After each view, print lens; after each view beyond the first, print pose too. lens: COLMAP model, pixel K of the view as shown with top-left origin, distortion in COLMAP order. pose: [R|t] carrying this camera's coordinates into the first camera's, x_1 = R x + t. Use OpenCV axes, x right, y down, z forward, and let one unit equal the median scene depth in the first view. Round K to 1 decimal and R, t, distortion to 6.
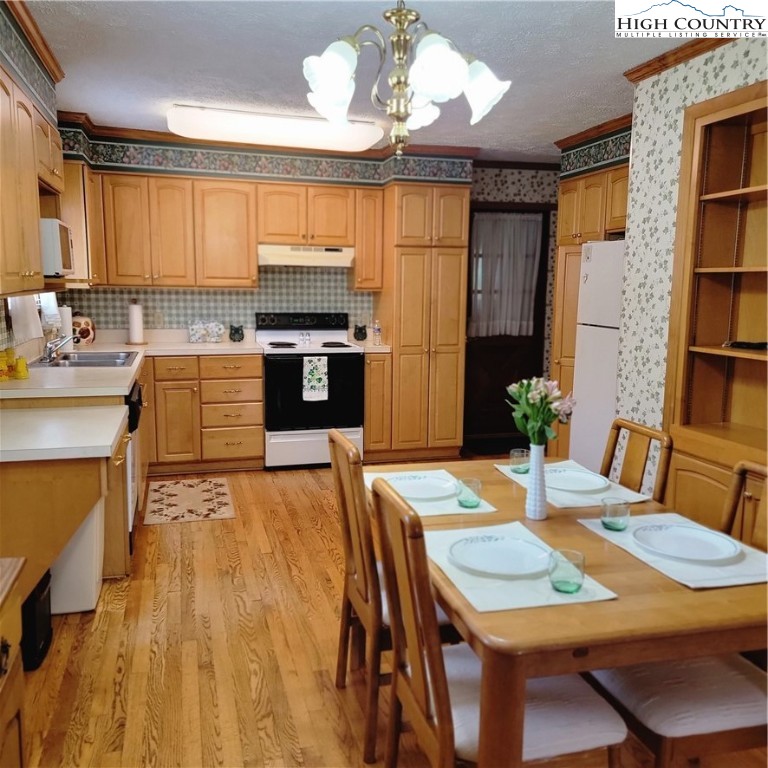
lens RADIAL K [[712.6, 0, 381.2], [0, 712.6, 385.0], [0, 0, 1]] dist [0.082891, 0.000000]
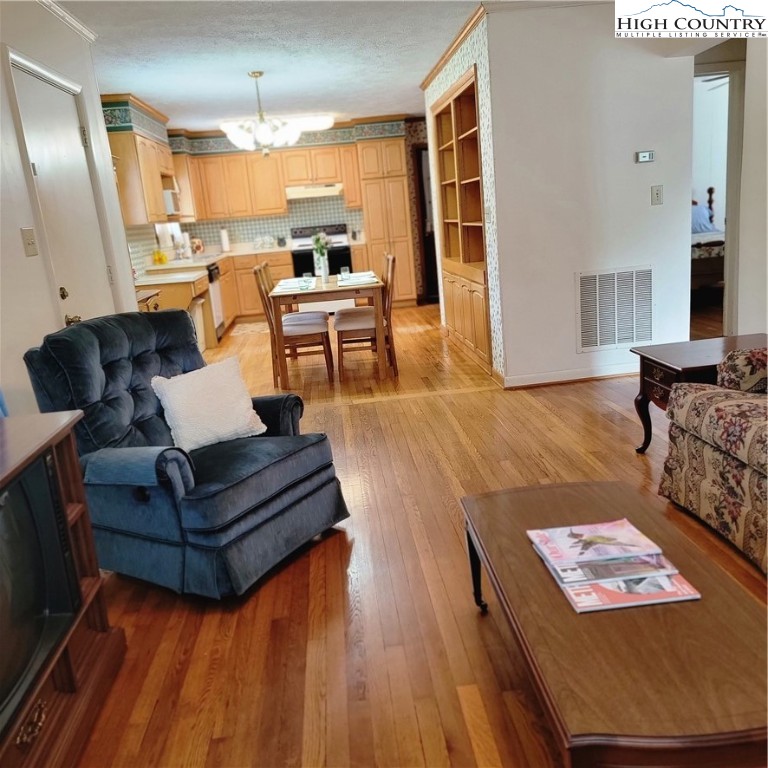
lens RADIAL K [[712.6, 0, 381.7], [0, 712.6, 385.4], [0, 0, 1]] dist [0.082891, 0.000000]
pose [[0.977067, -0.050094, -0.206954, 0.399852], [0.070845, 0.993039, 0.094100, 0.135158], [0.200799, -0.106604, 0.973815, -0.711978]]
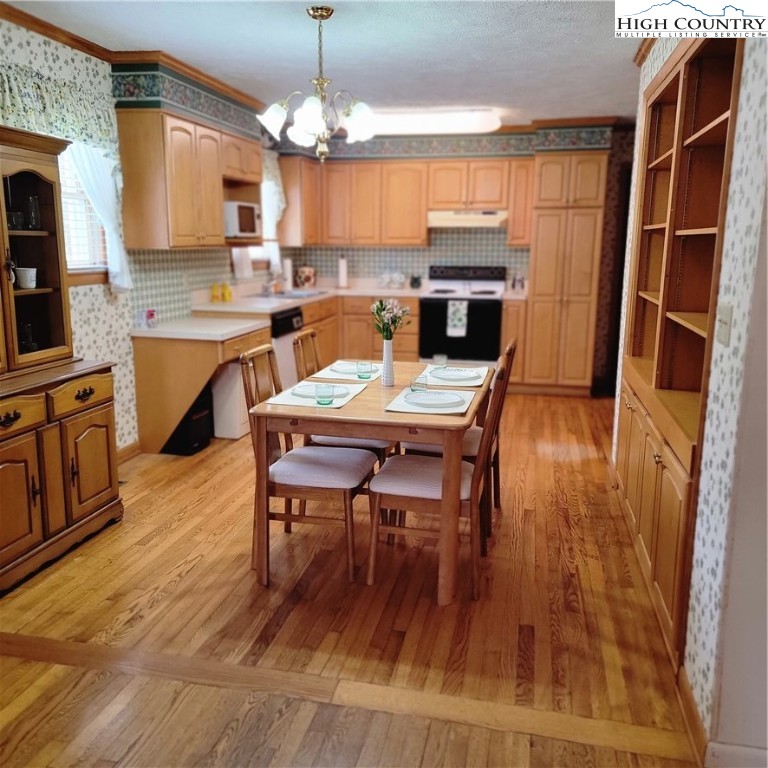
lens RADIAL K [[712.6, 0, 376.1], [0, 712.6, 383.1], [0, 0, 1]] dist [0.082891, 0.000000]
pose [[0.880133, 0.088479, -0.466408, 0.372931], [-0.065030, 0.995687, 0.066169, 0.029764], [0.470251, -0.027907, 0.882091, -0.172421]]
